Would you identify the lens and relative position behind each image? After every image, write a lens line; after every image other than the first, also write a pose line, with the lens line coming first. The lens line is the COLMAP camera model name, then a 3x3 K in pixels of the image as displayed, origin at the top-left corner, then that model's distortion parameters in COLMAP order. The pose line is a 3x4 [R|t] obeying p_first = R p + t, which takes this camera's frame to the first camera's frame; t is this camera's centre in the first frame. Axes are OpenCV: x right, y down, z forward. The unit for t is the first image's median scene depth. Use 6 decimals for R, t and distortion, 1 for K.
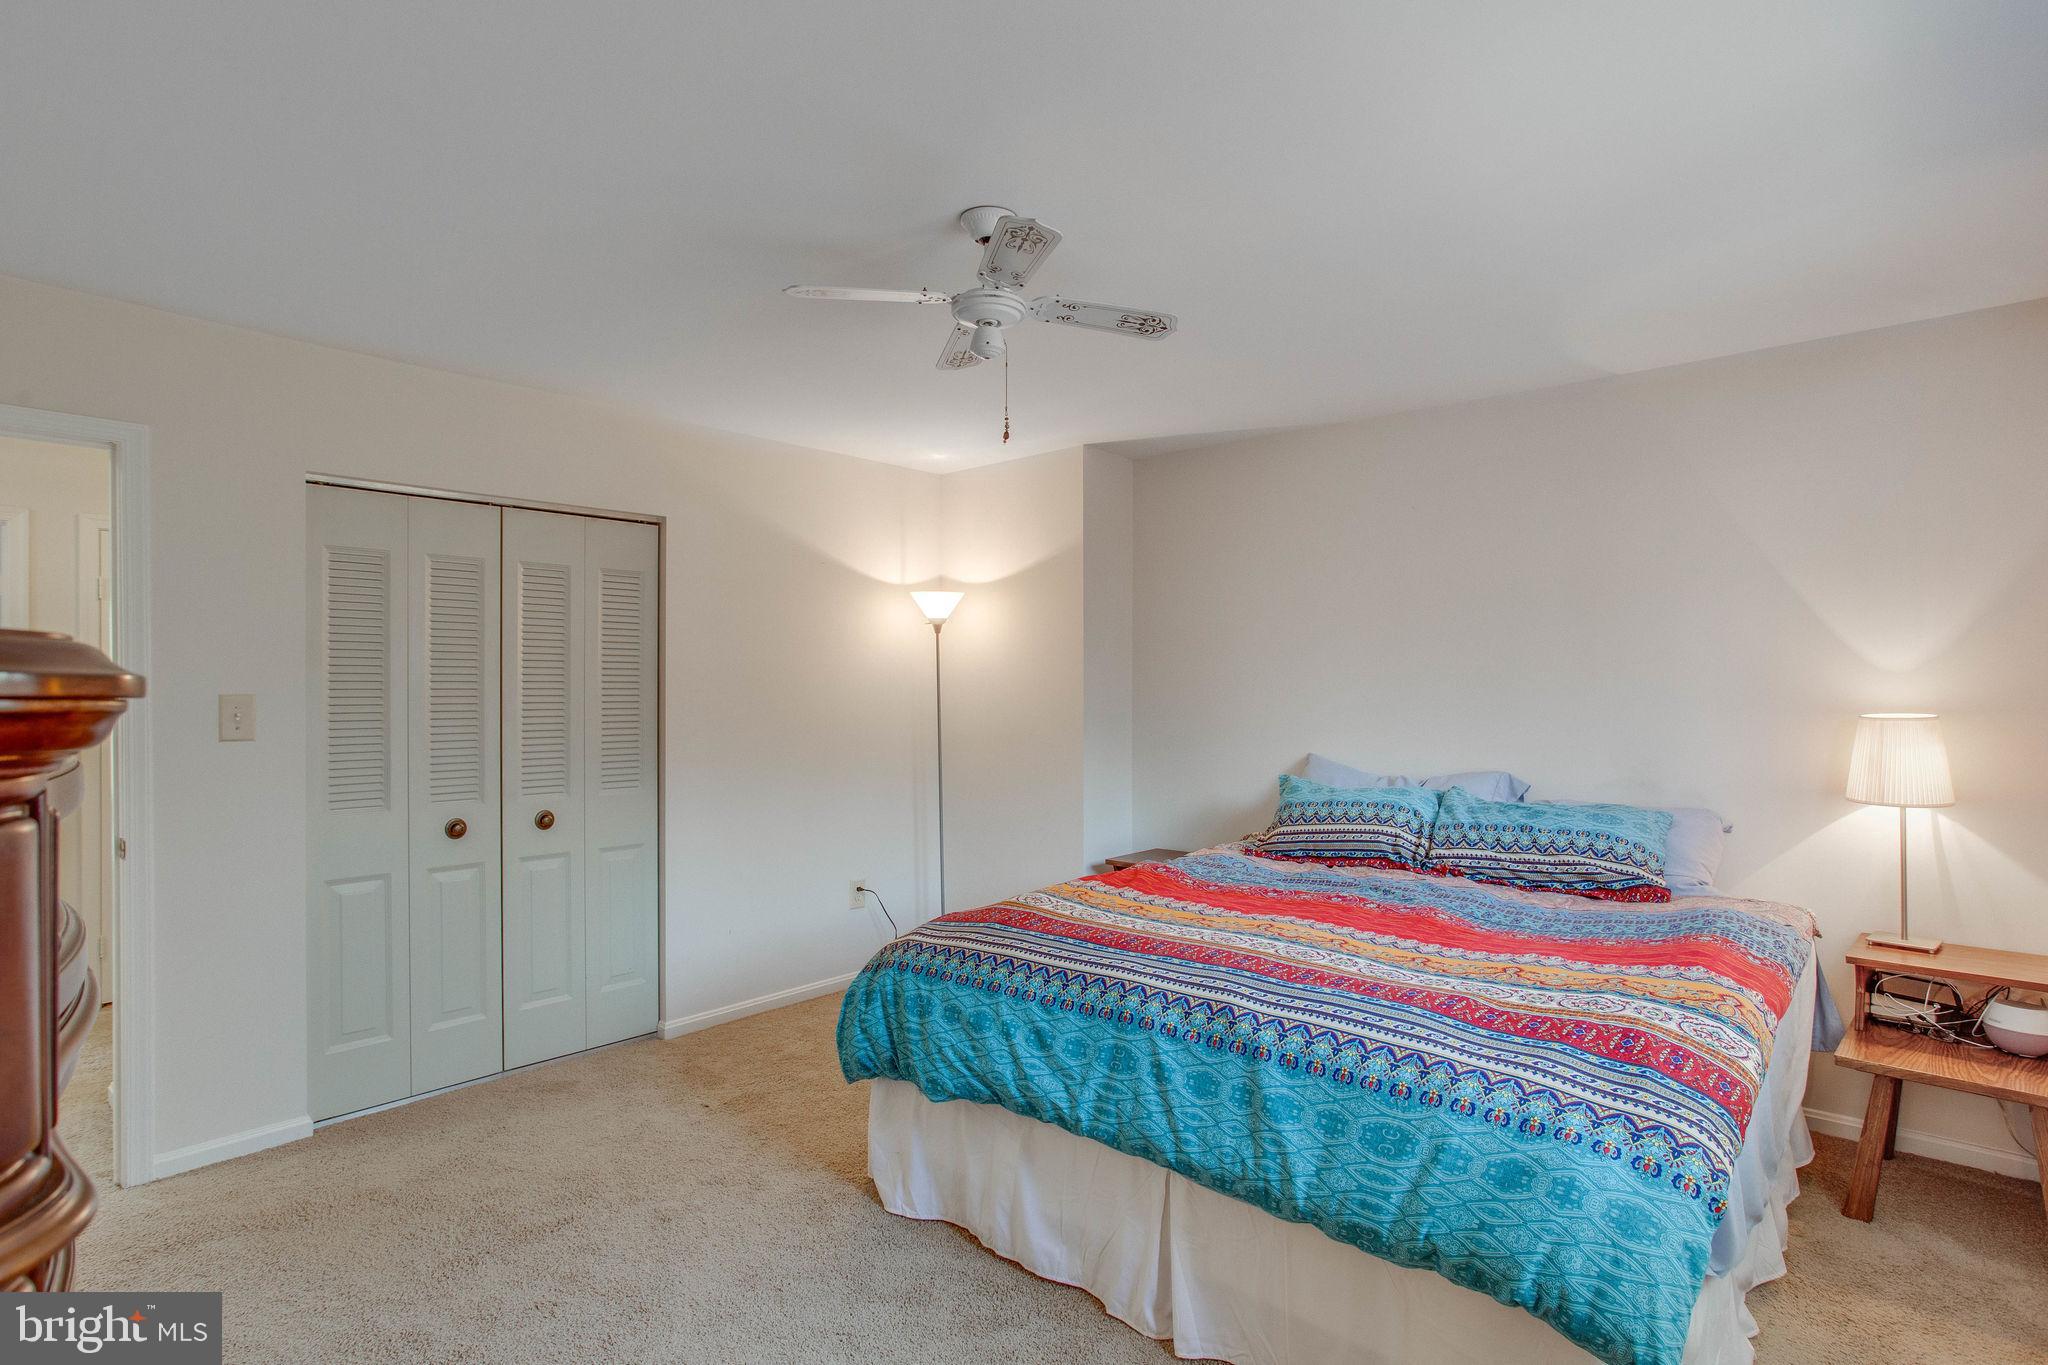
lens RADIAL K [[1006.9, 0, 1017.7], [0, 1006.9, 700.7], [0, 0, 1]] dist [-0.047270, 0.036629]
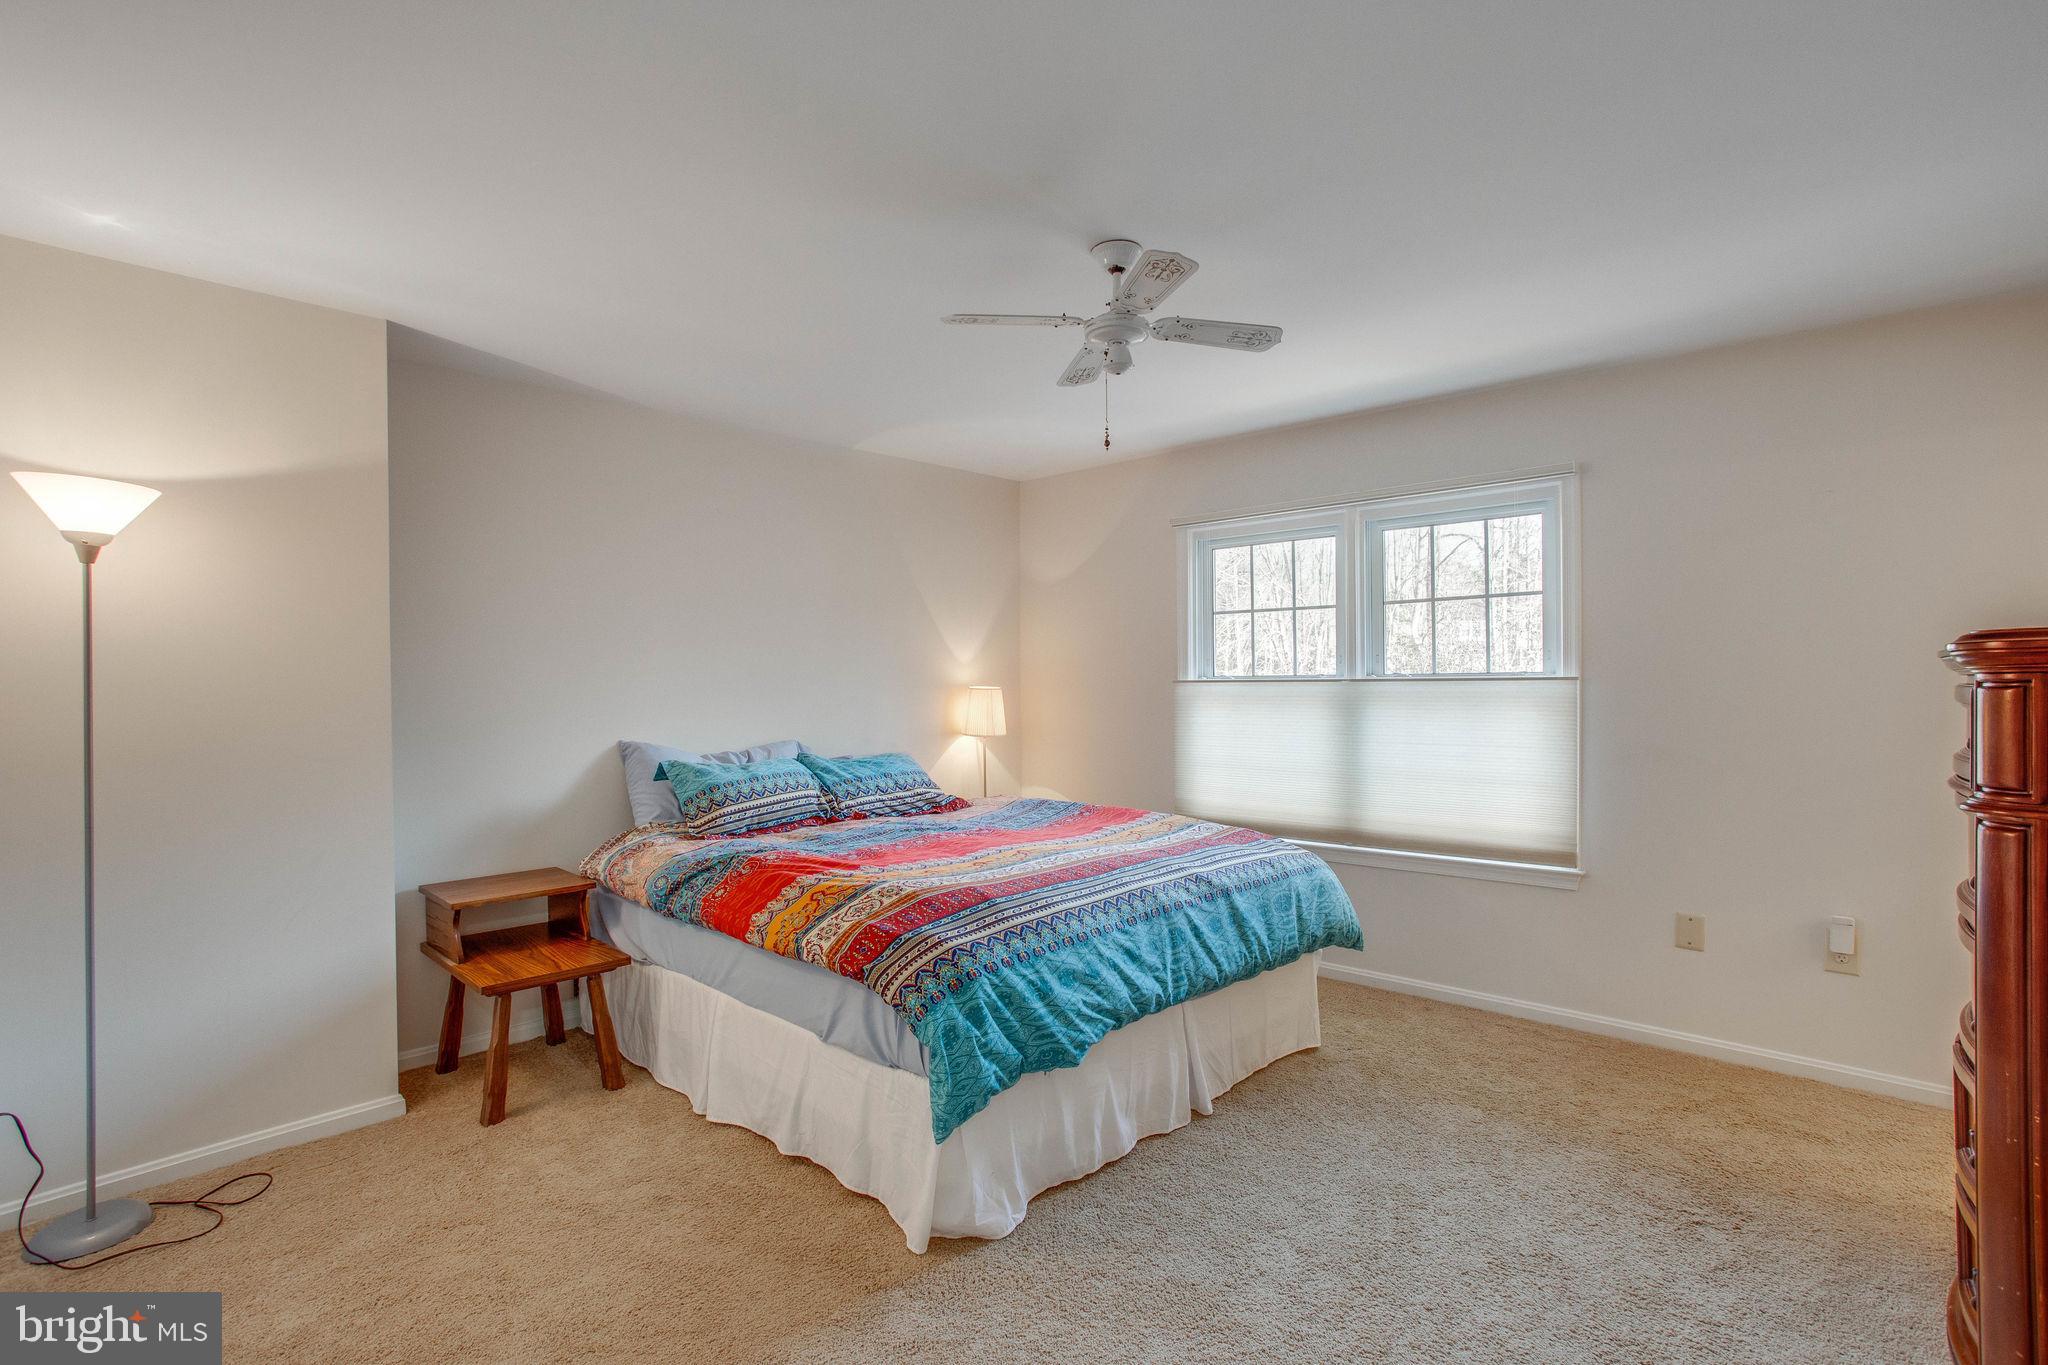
lens RADIAL K [[1006.9, 0, 1017.7], [0, 1006.9, 700.7], [0, 0, 1]] dist [-0.047270, 0.036629]
pose [[0.043468, -0.023932, 0.998768, -1.036800], [0.018714, 0.999557, 0.023136, 0.000033], [-0.998880, 0.017685, 0.043897, 0.942751]]
